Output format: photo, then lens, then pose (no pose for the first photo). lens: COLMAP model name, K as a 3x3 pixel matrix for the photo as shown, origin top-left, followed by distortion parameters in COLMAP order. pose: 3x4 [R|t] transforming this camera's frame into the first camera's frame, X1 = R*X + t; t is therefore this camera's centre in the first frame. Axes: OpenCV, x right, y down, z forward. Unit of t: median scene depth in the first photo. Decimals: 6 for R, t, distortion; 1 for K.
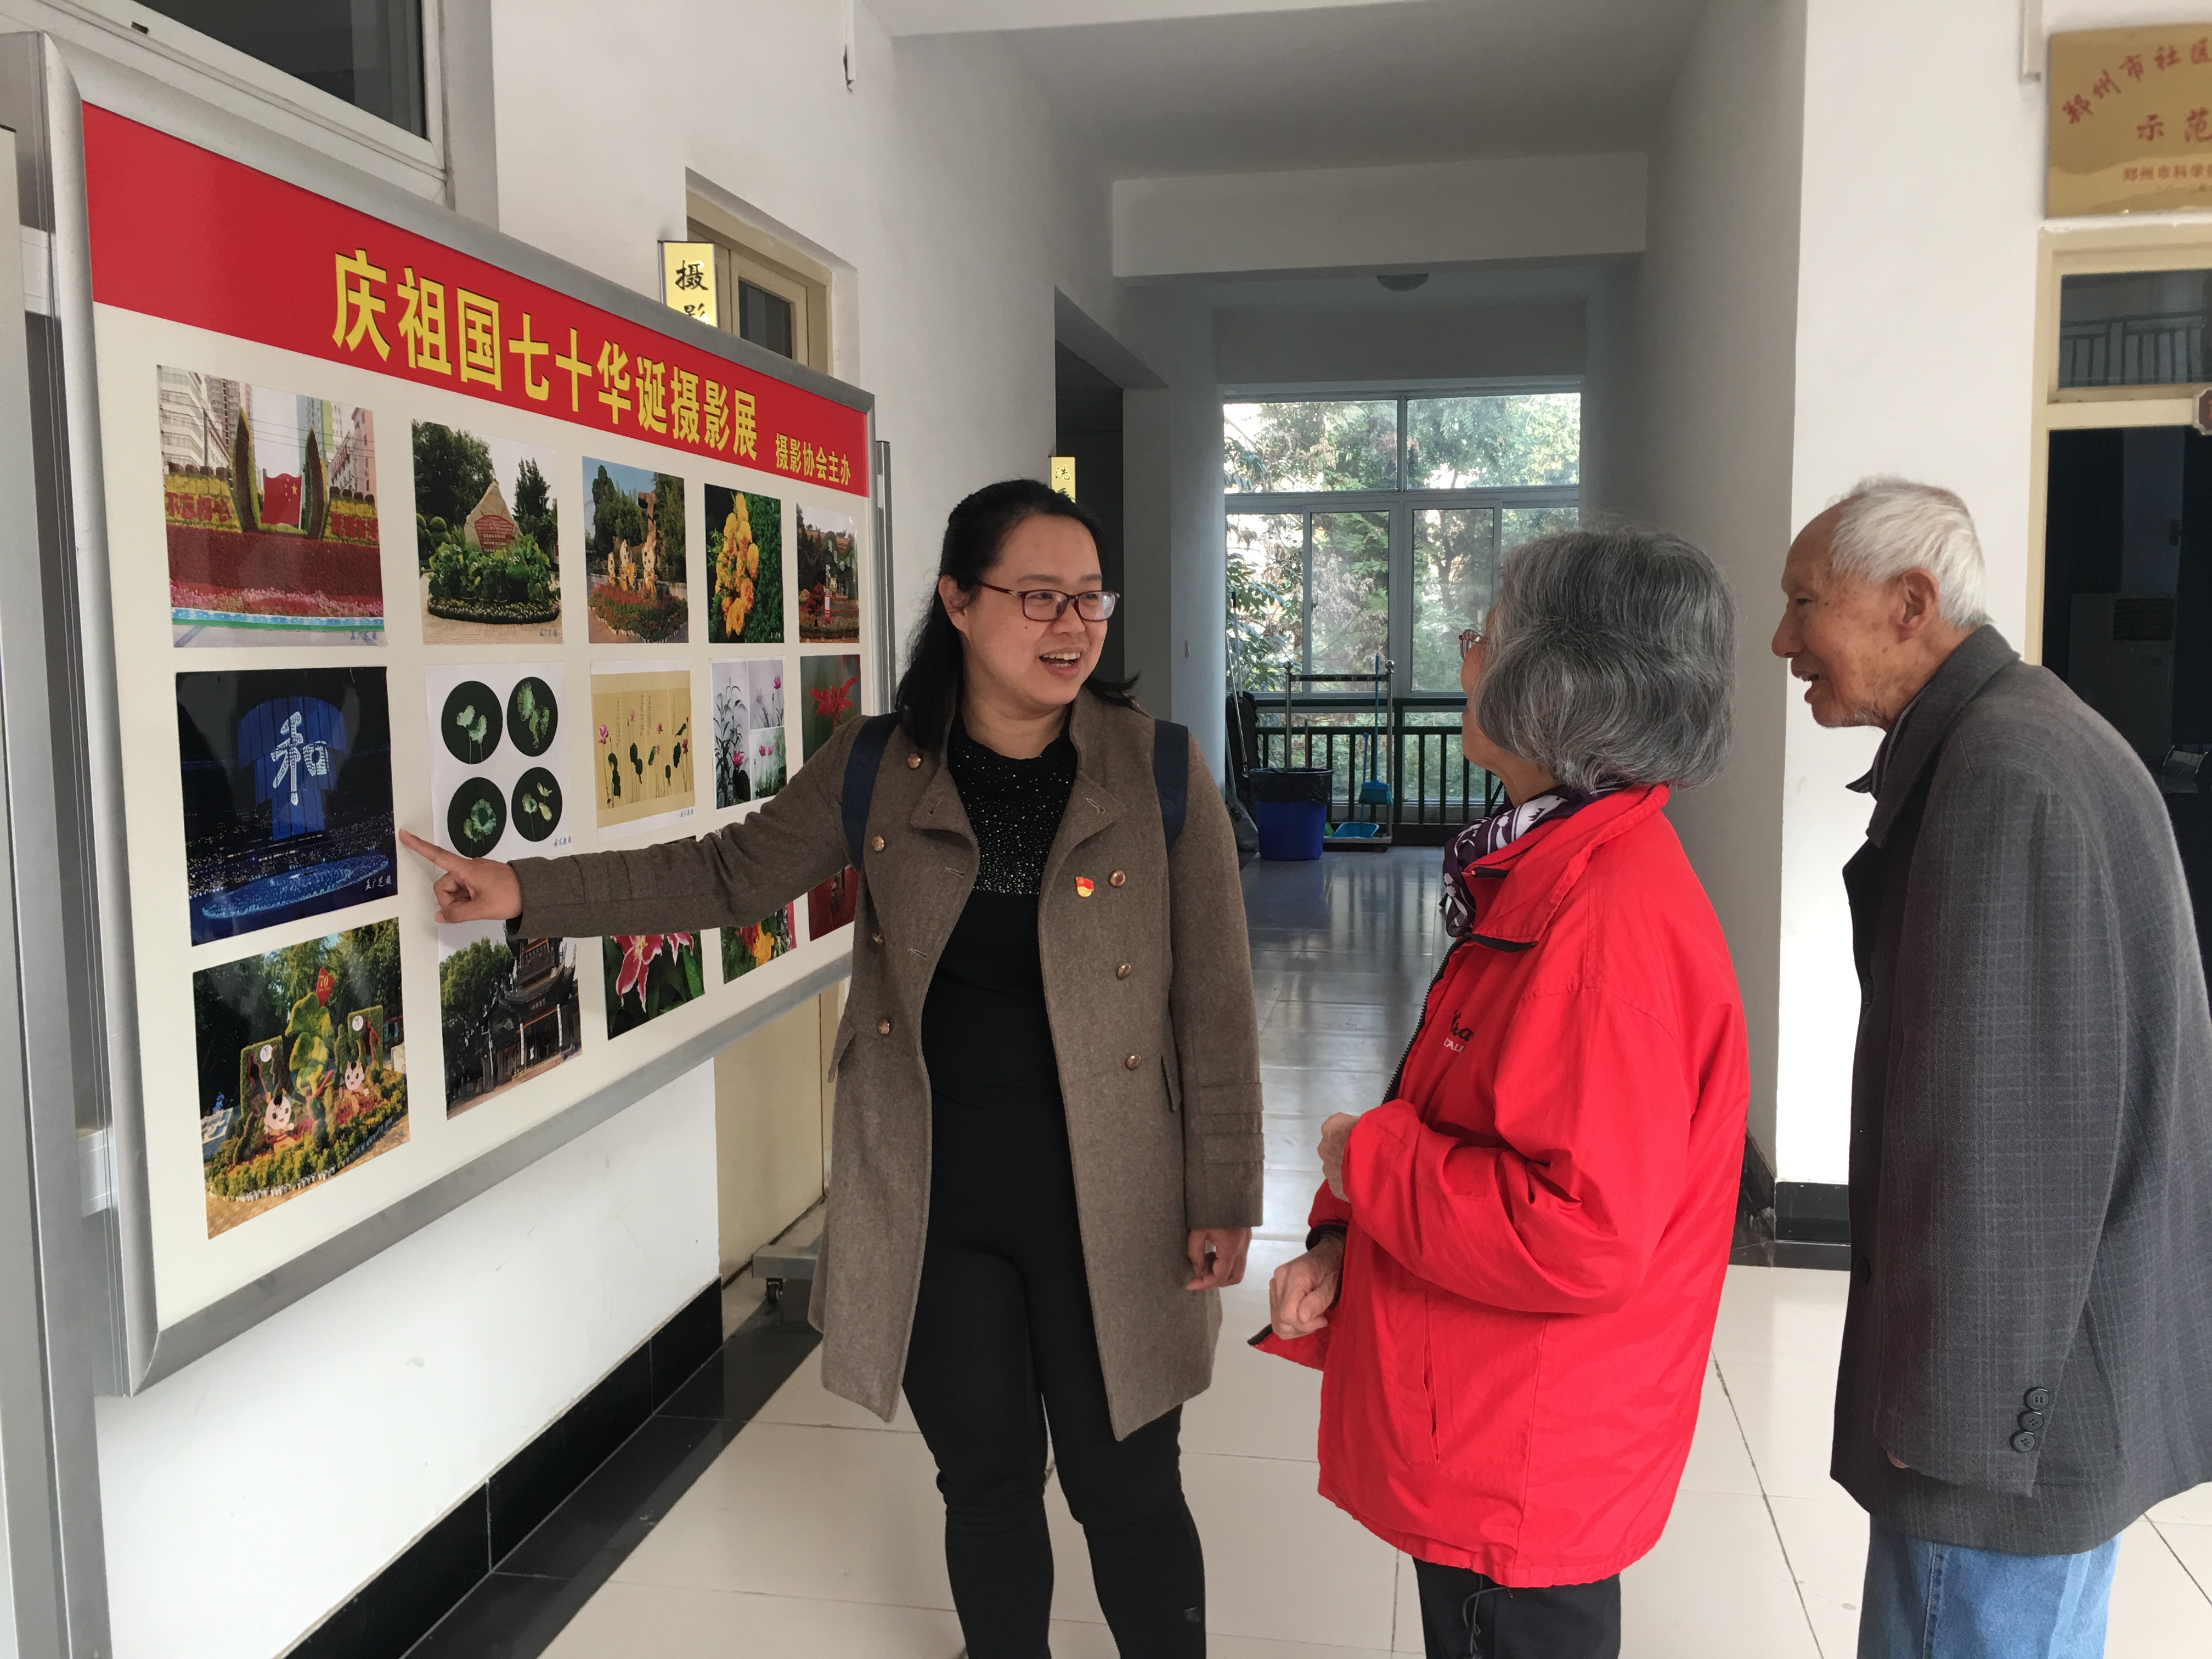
lens RADIAL K [[1873.8, 0, 1105.5], [0, 1873.8, 830.4], [0, 0, 1]] dist [-0.001392, -0.004701]
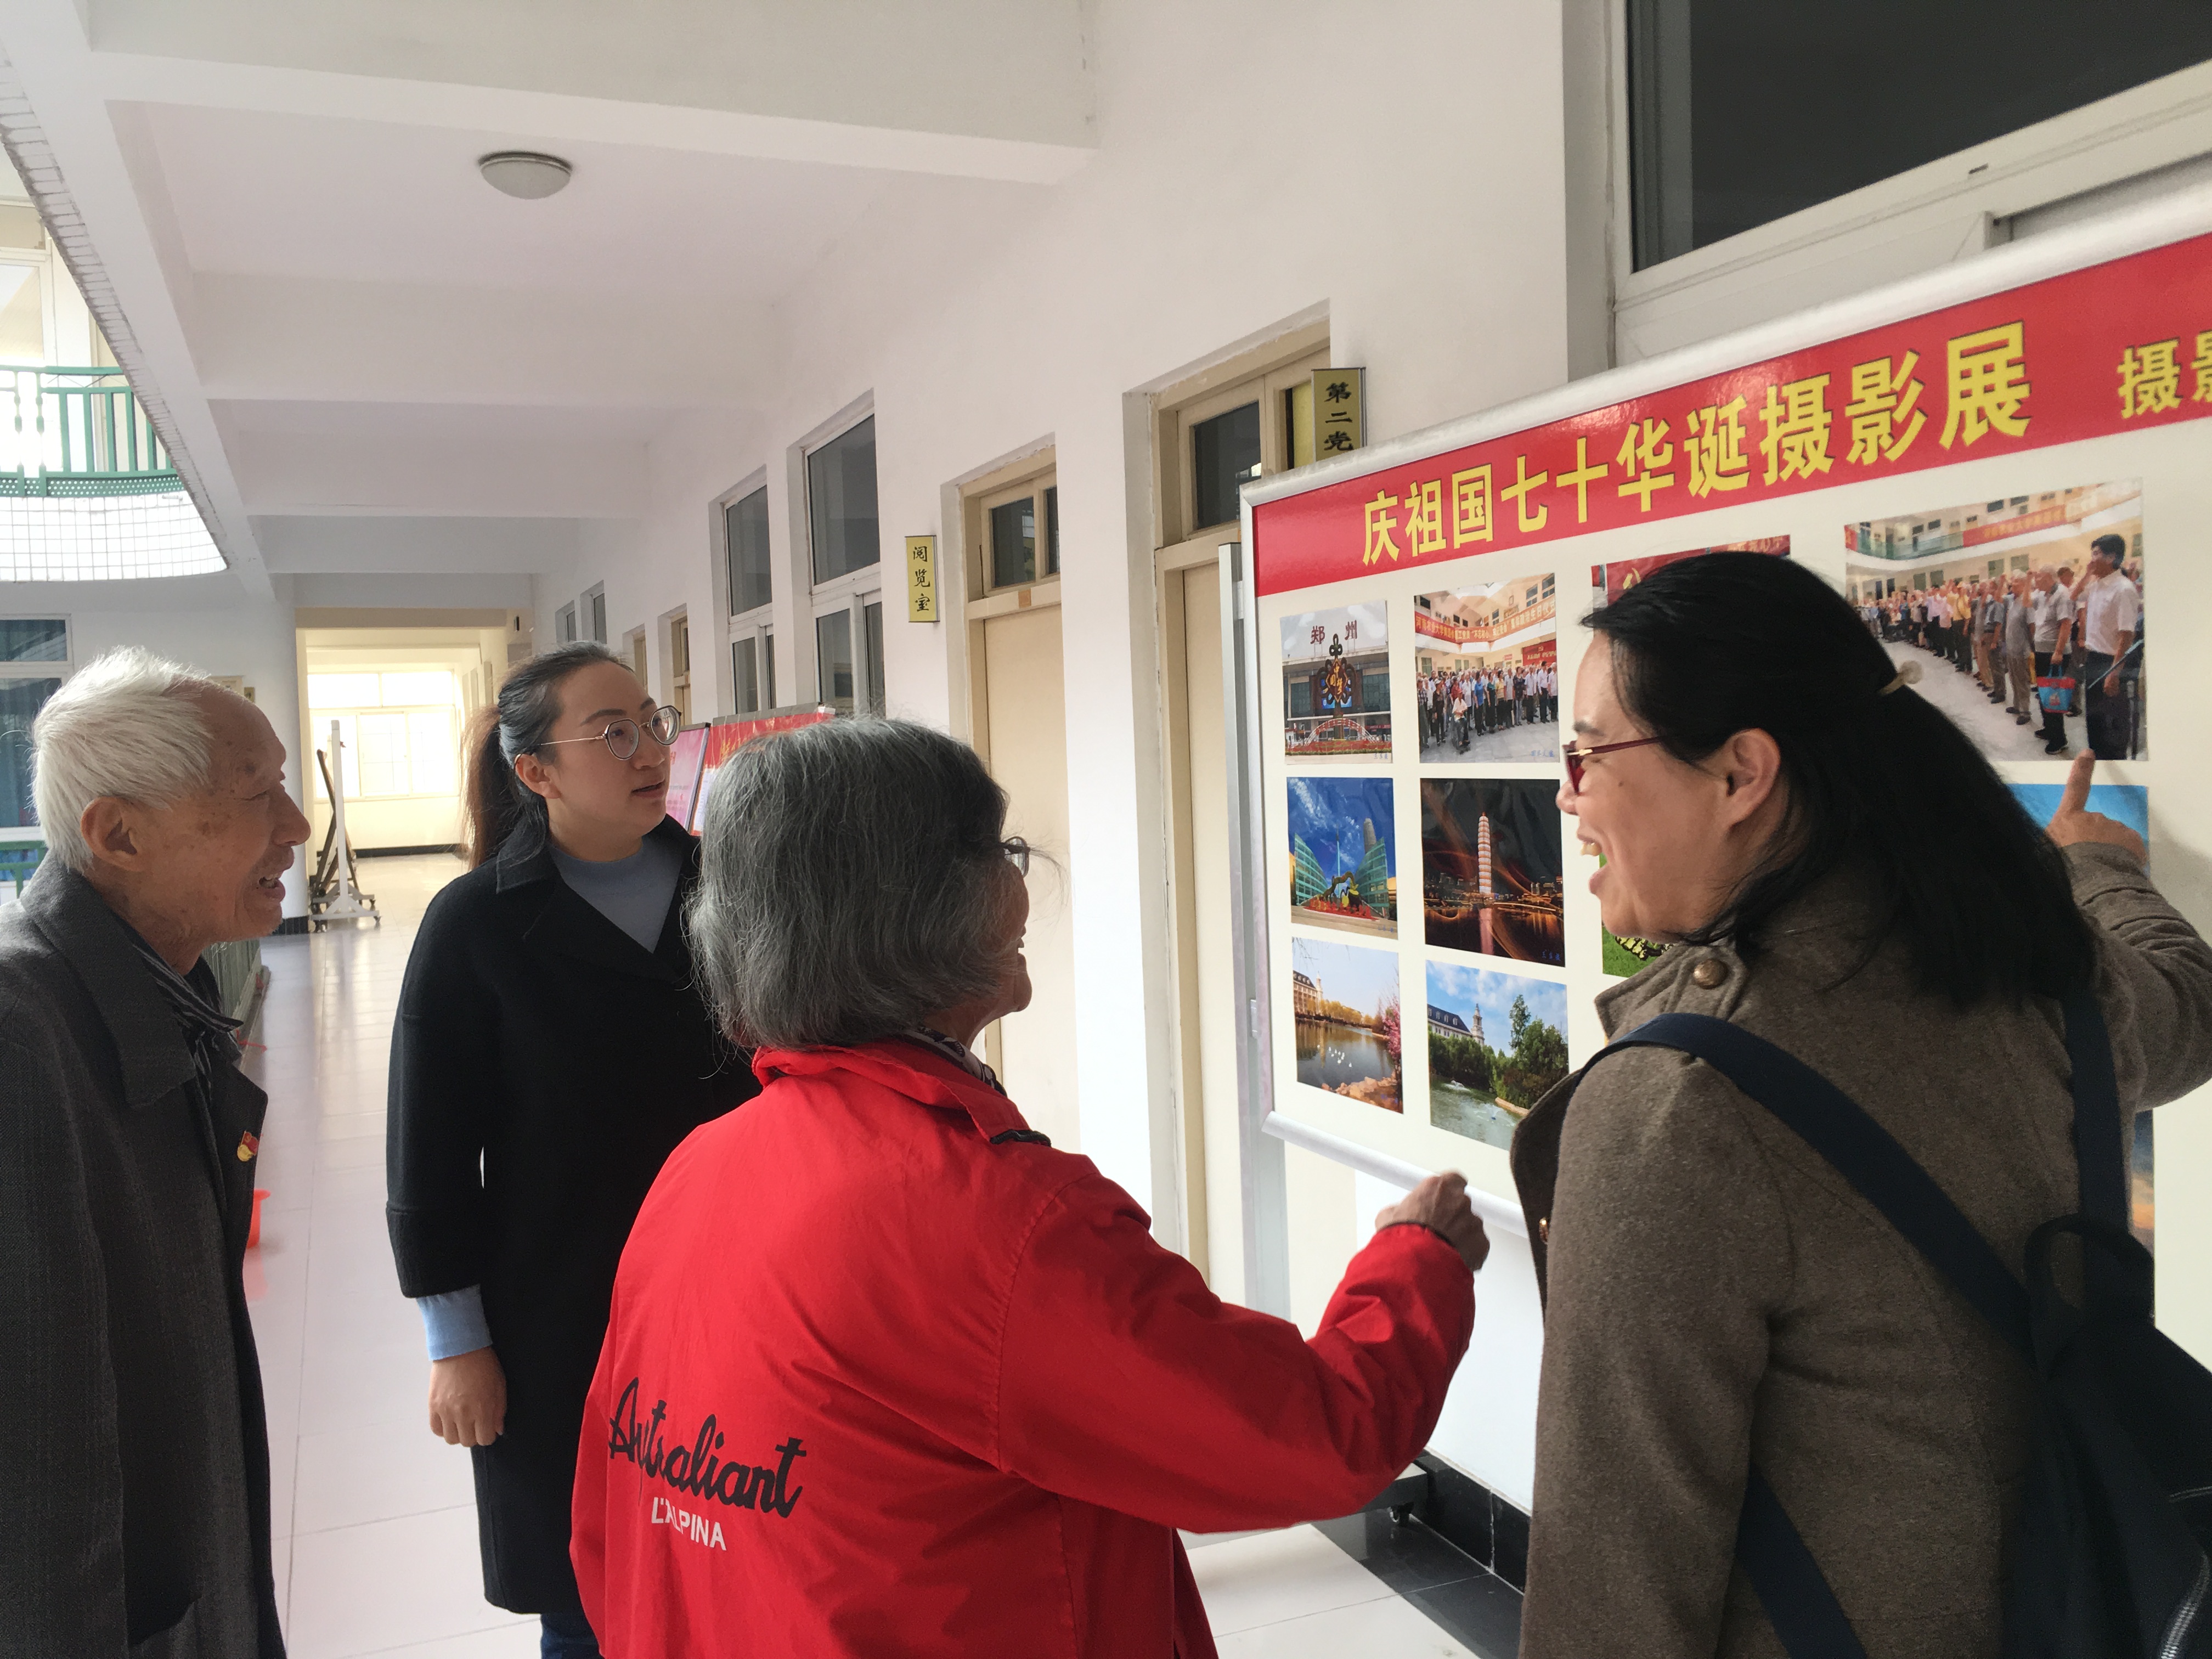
lens RADIAL K [[1873.8, 0, 1105.2], [0, 1873.8, 829.1], [0, 0, 1]] dist [-0.001392, -0.004701]
pose [[-0.836079, 0.050658, -0.546265, 0.539391], [-0.019325, 0.992390, 0.121607, -0.208548], [0.548268, 0.112229, -0.828738, 1.964993]]
